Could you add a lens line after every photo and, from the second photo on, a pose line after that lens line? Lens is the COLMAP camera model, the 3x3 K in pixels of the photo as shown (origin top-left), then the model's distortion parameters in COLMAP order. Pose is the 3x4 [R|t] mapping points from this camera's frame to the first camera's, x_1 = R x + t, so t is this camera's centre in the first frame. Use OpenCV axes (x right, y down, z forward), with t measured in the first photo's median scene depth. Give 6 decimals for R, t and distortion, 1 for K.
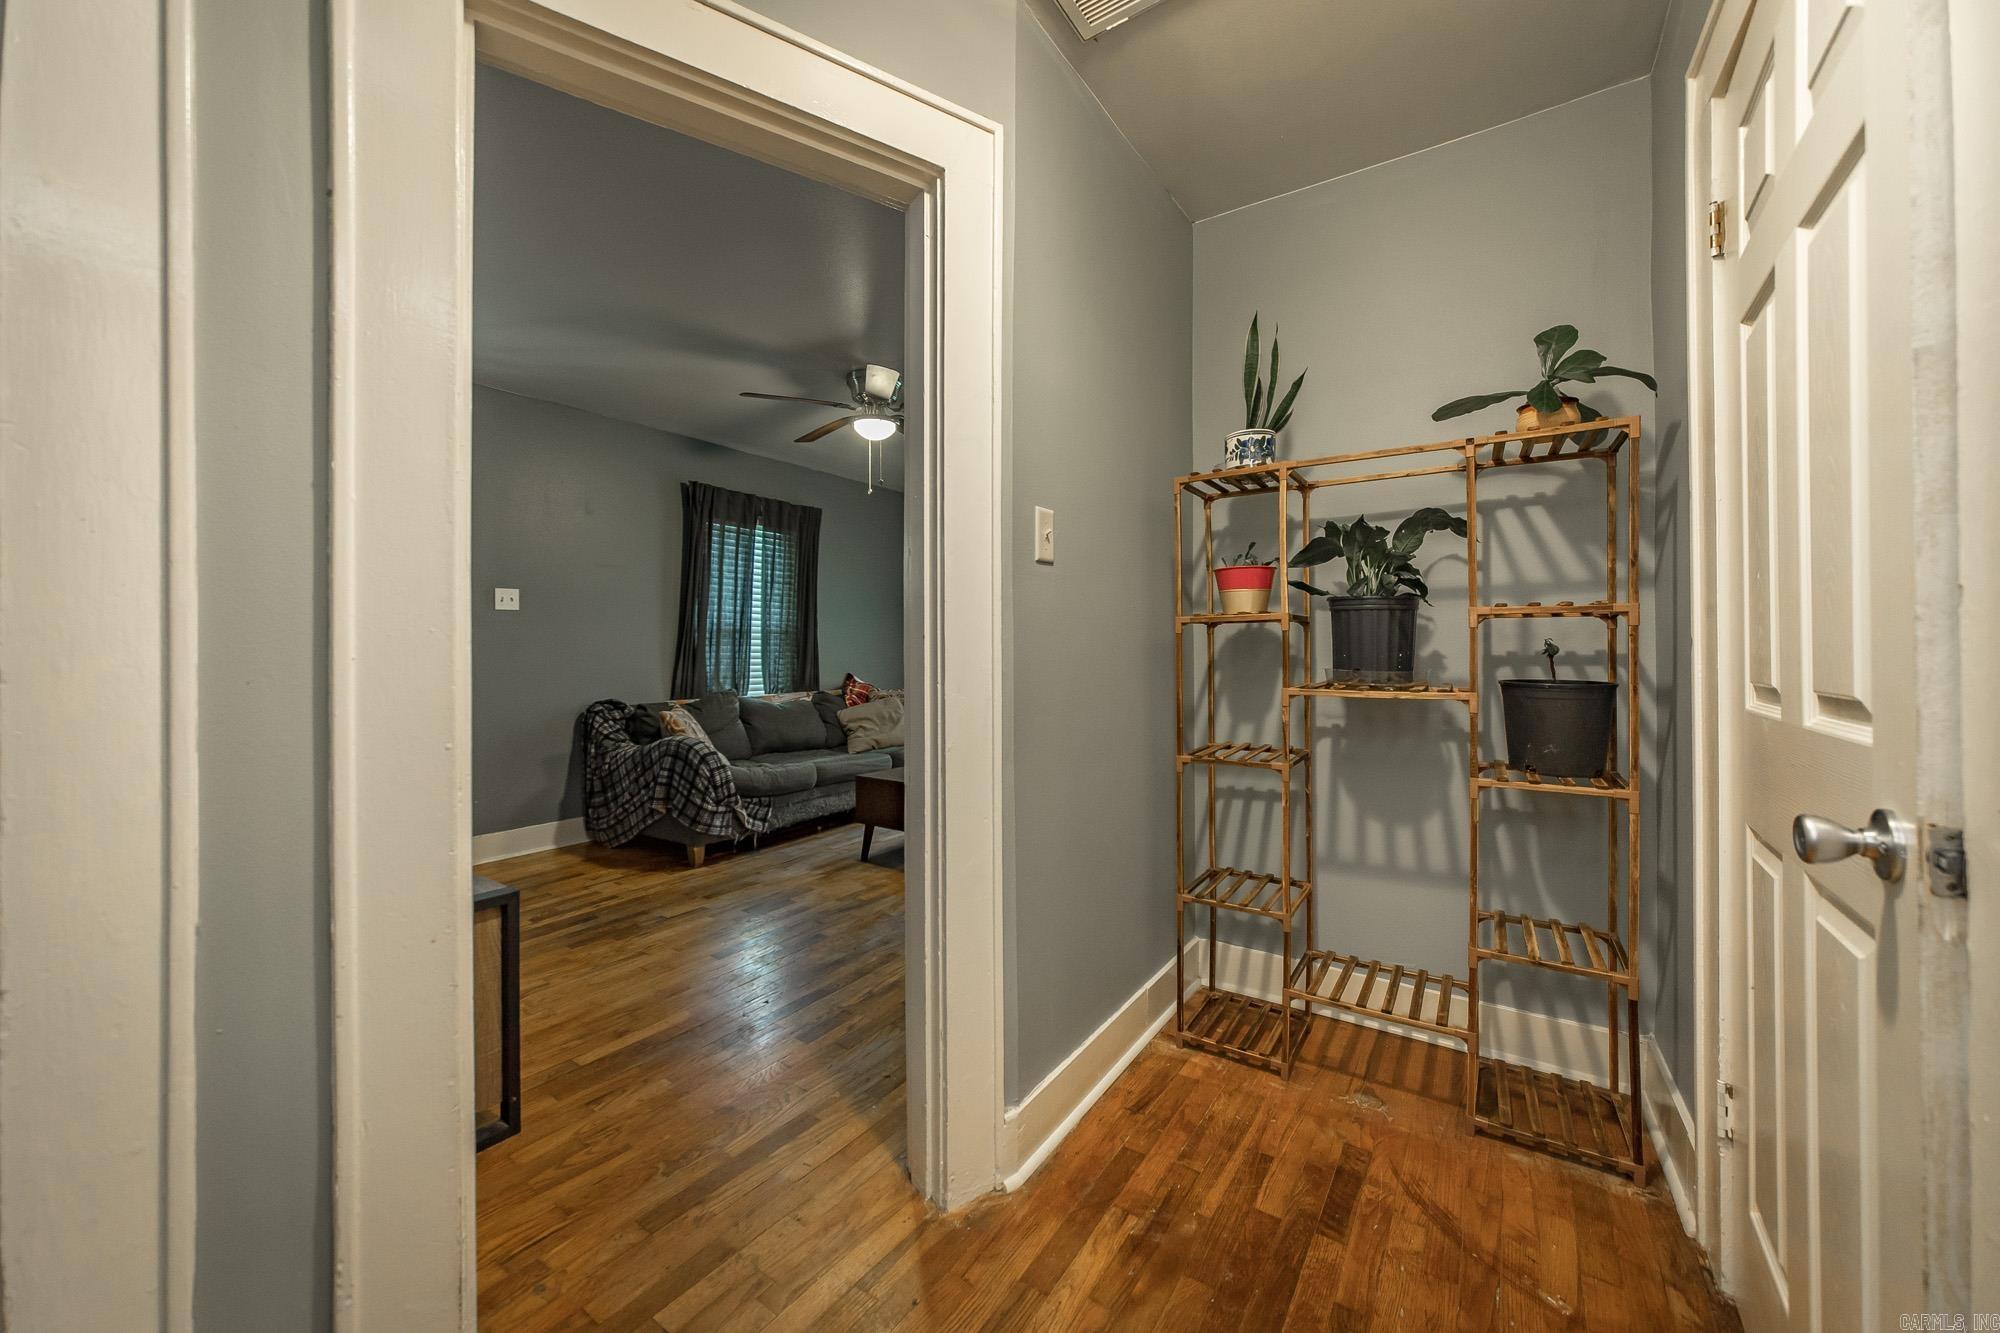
lens RADIAL K [[725.5, 0, 1034.4], [0, 725.5, 638.5], [0, 0, 1]] dist [0.001680, 0.001220]
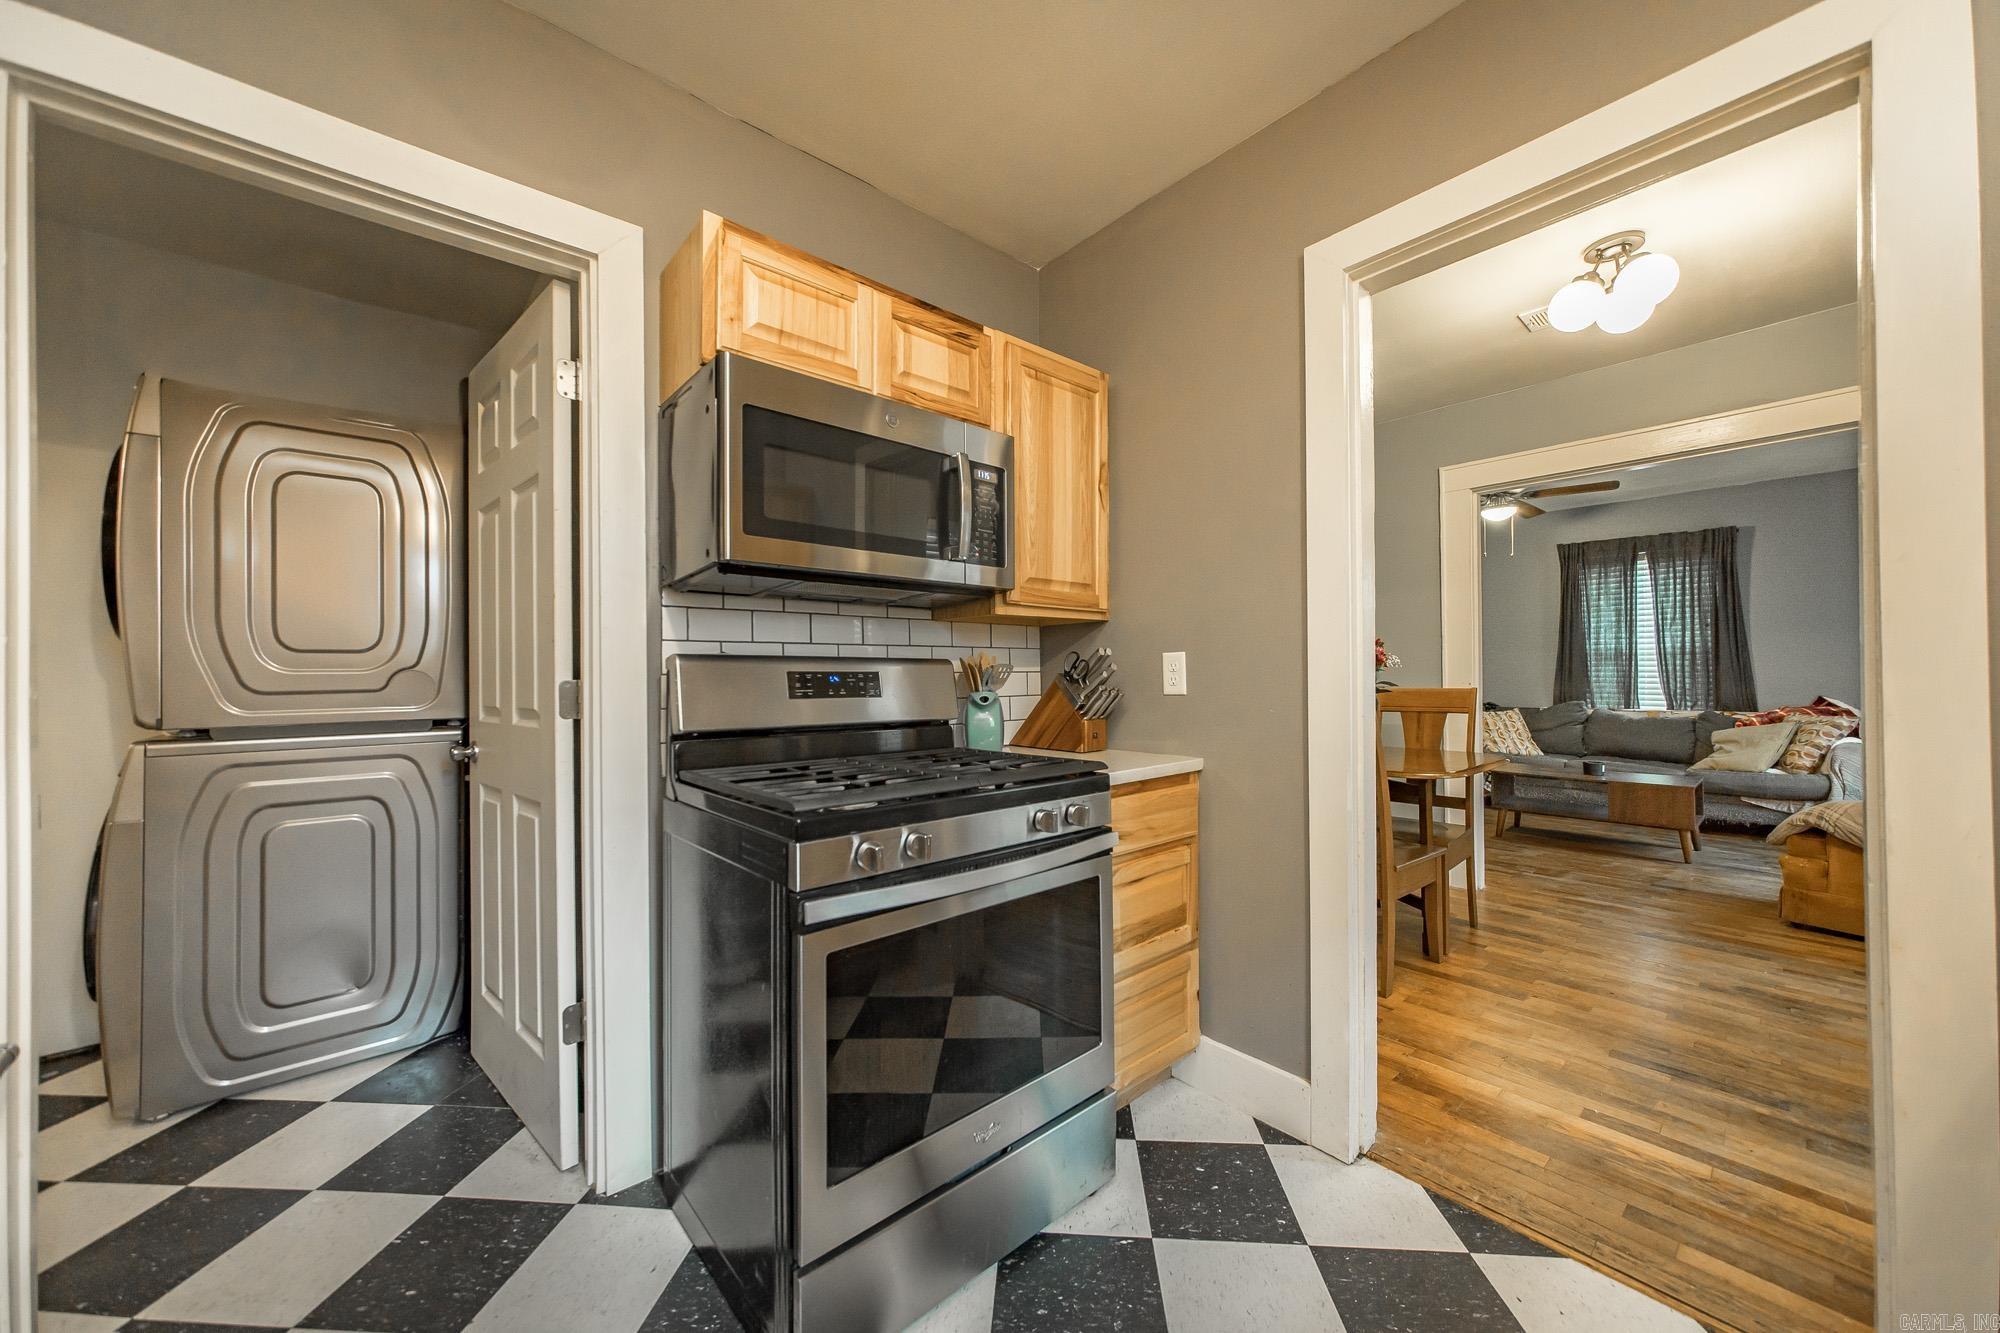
lens RADIAL K [[725.5, 0, 996.2], [0, 725.5, 676.1], [0, 0, 1]] dist [0.001680, 0.001220]
pose [[-0.280797, 0.003548, -0.959761, 1.348157], [0.021473, 0.999766, -0.002587, 0.008485], [0.959527, -0.021335, -0.280807, 0.459344]]
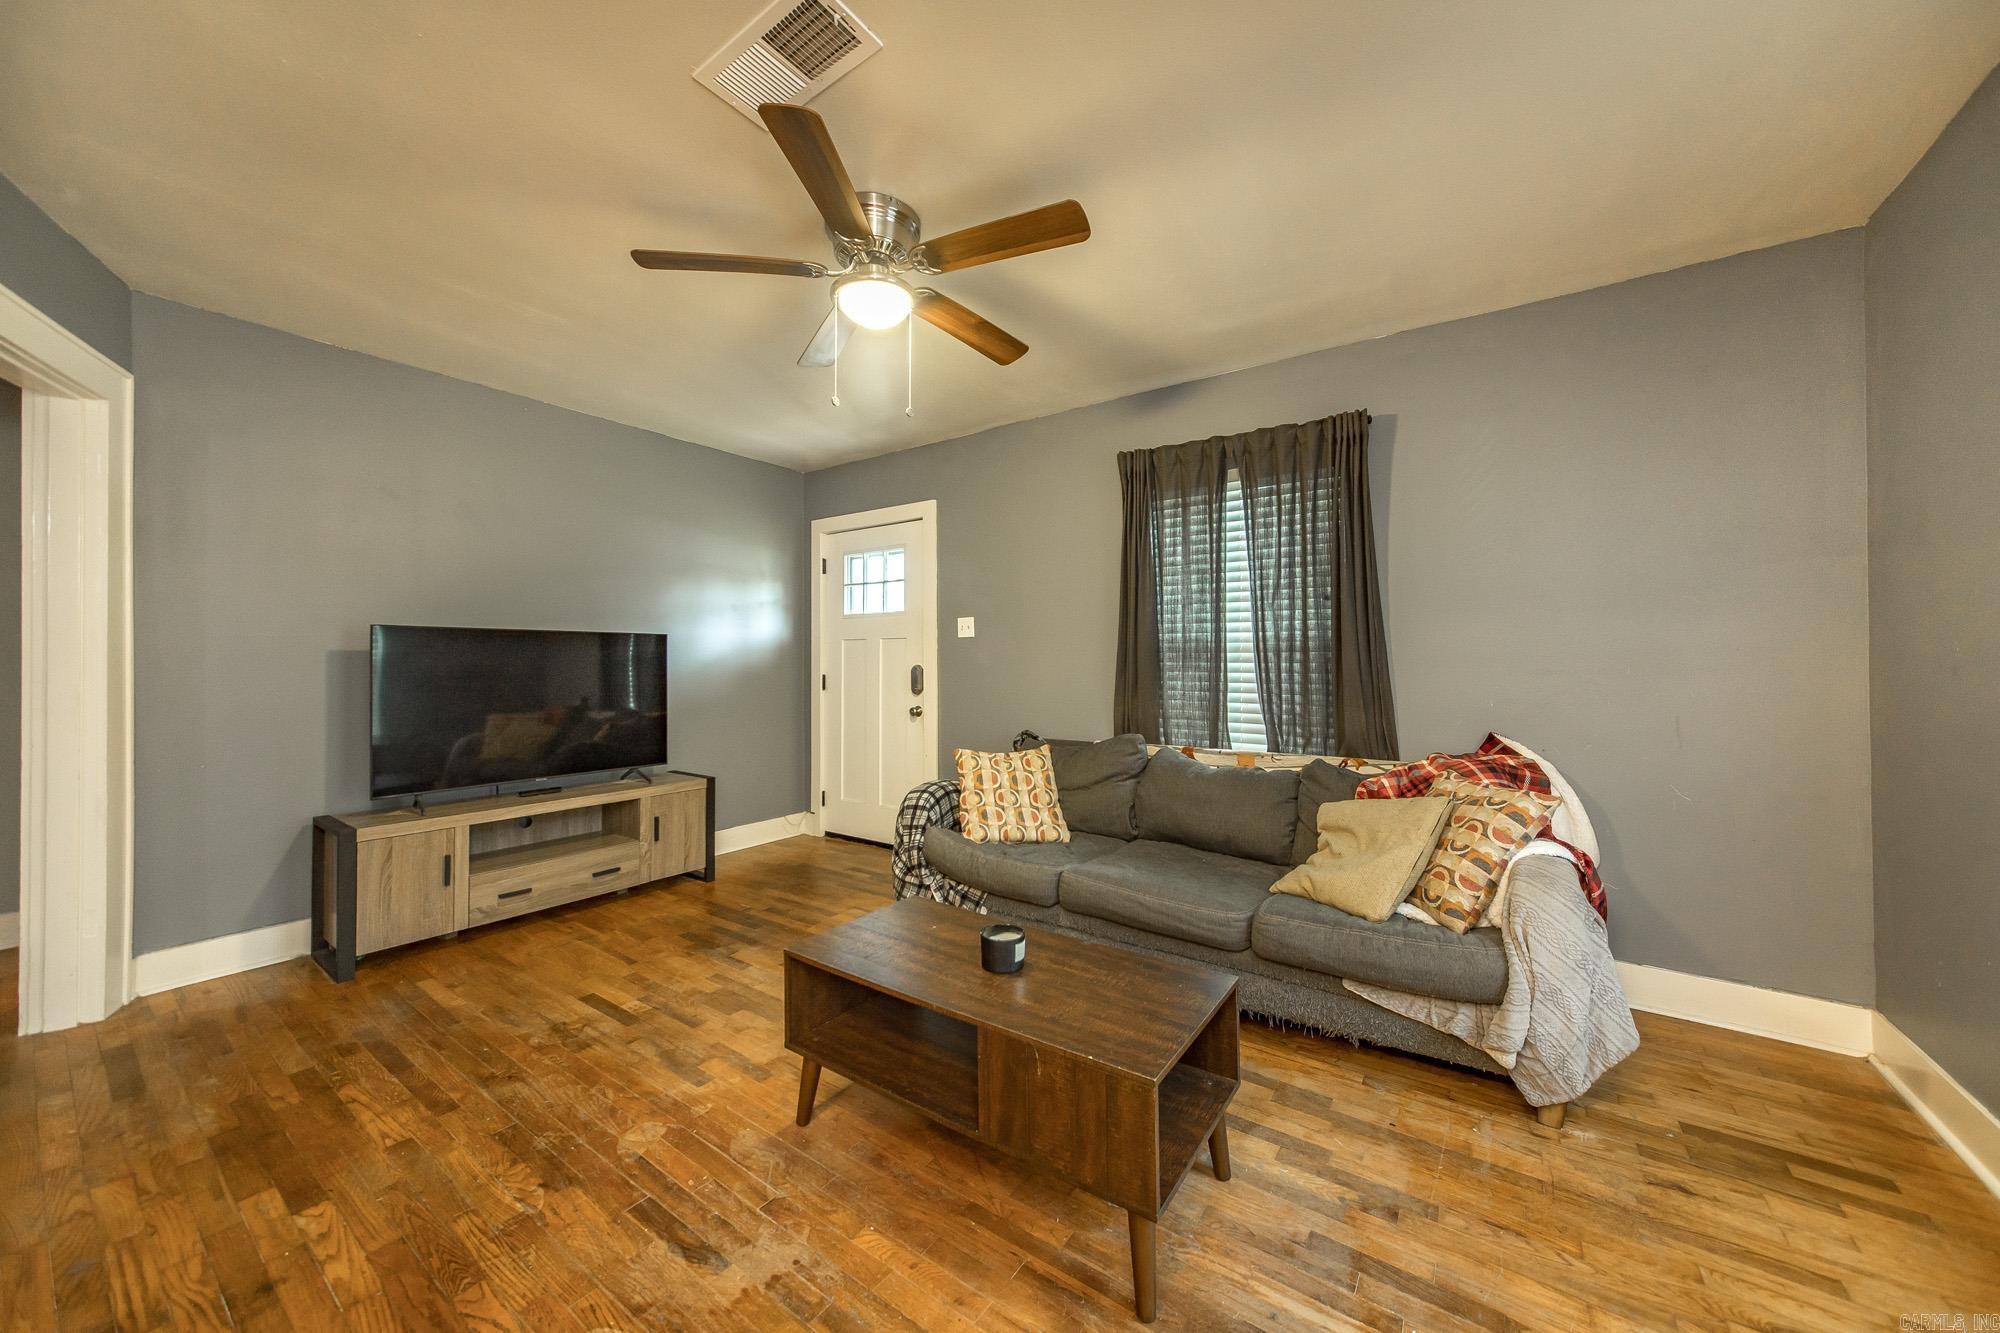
lens RADIAL K [[725.5, 0, 986.6], [0, 725.5, 653.4], [0, 0, 1]] dist [0.001680, 0.001220]
pose [[-0.050887, -0.016538, -0.998567, 0.349083], [0.008589, 0.999819, -0.016996, 0.003211], [0.998667, -0.009442, -0.050736, 1.095705]]
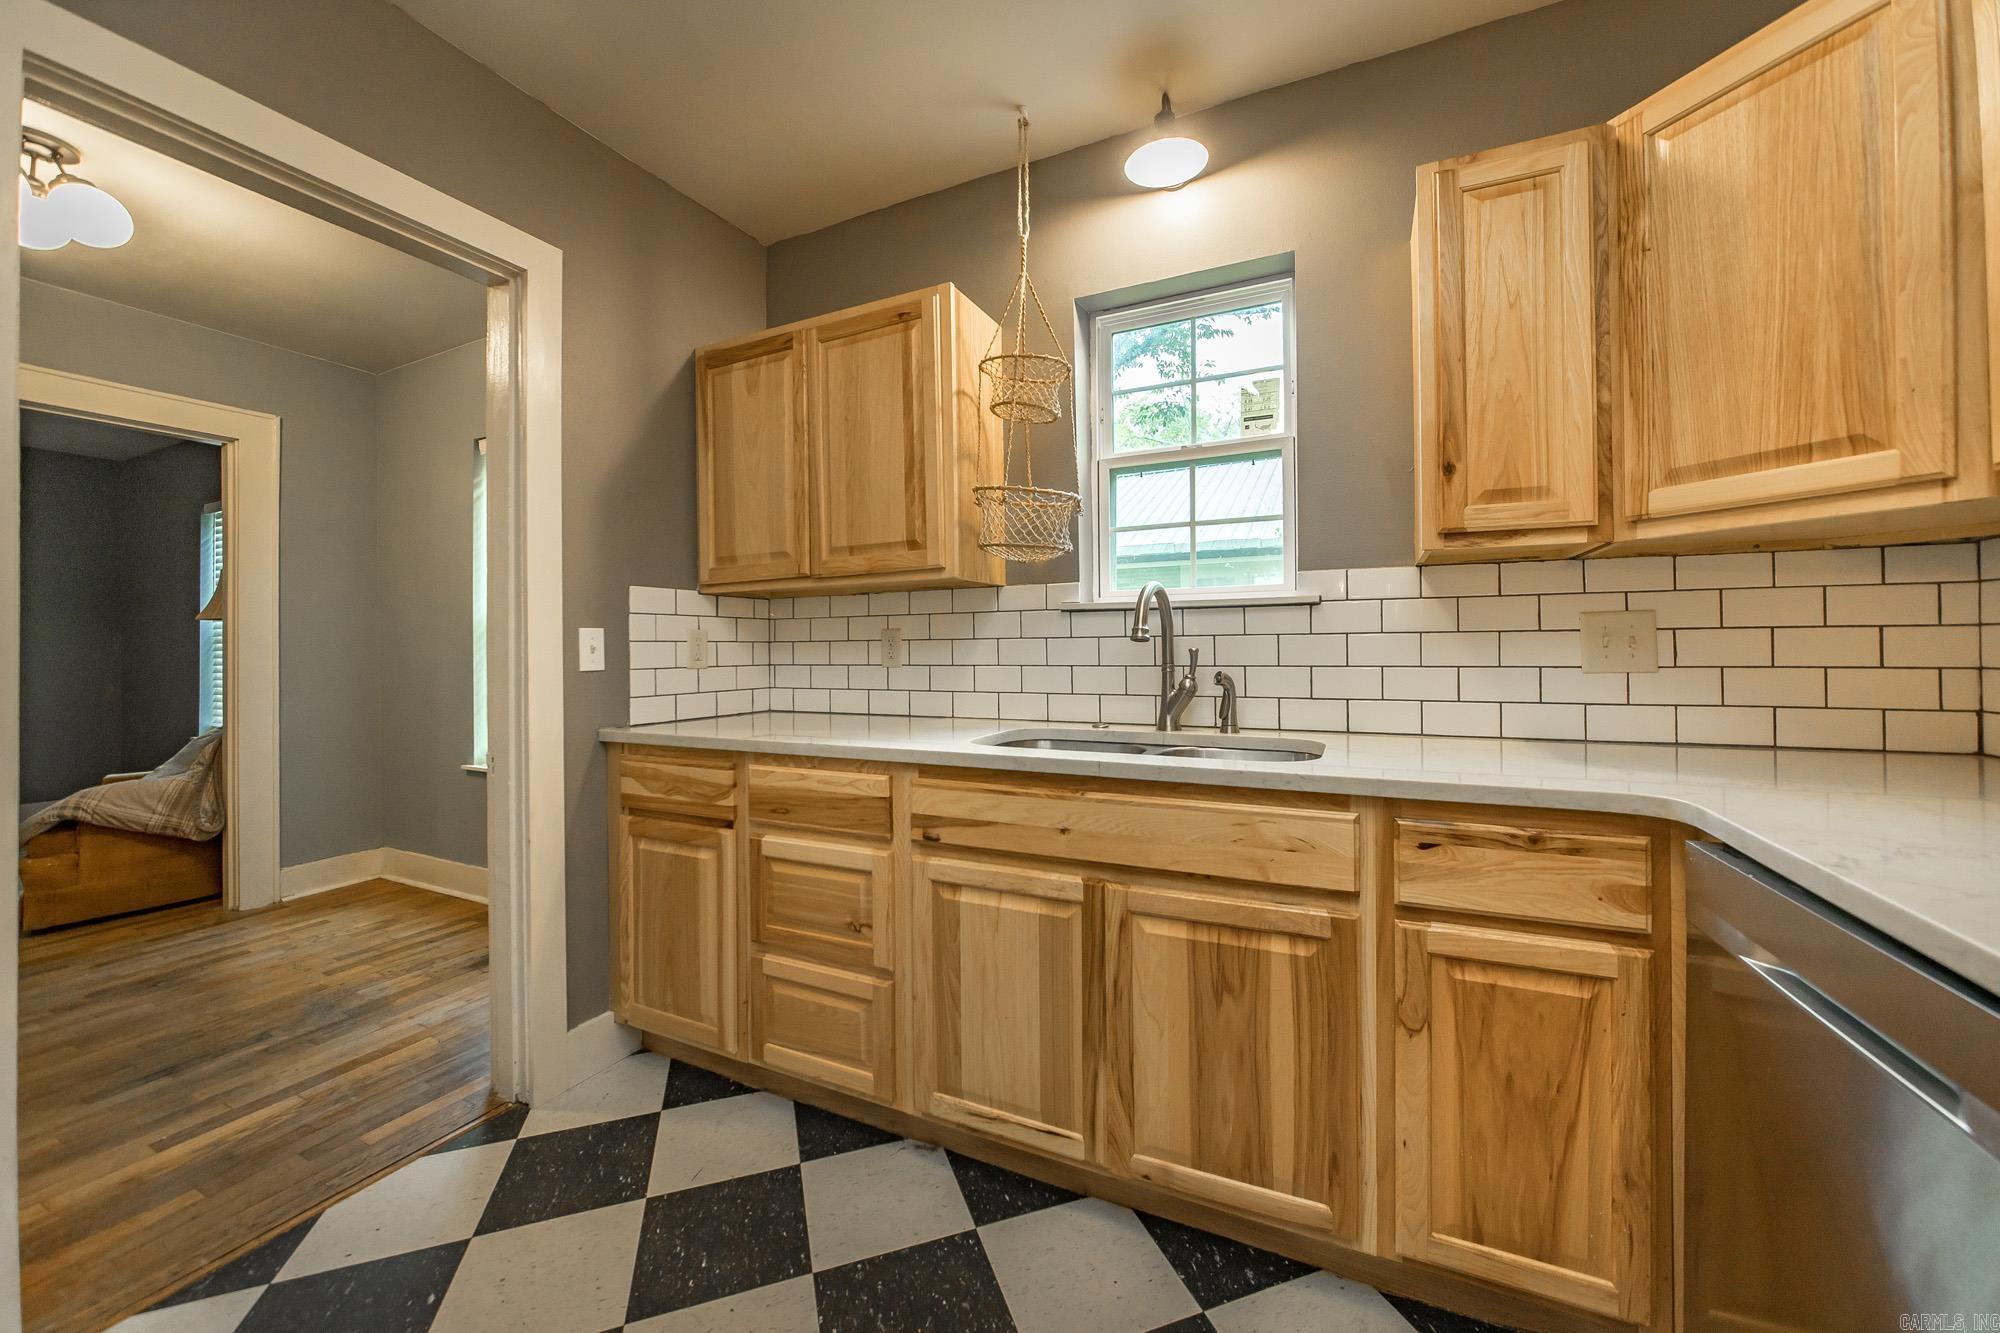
lens RADIAL K [[725.5, 0, 992.0], [0, 725.5, 645.5], [0, 0, 1]] dist [0.001680, 0.001220]
pose [[0.993347, -0.007181, 0.114936, 1.225777], [0.006614, 0.999964, 0.005316, 0.005851], [-0.114970, -0.004520, 0.993359, 0.200063]]
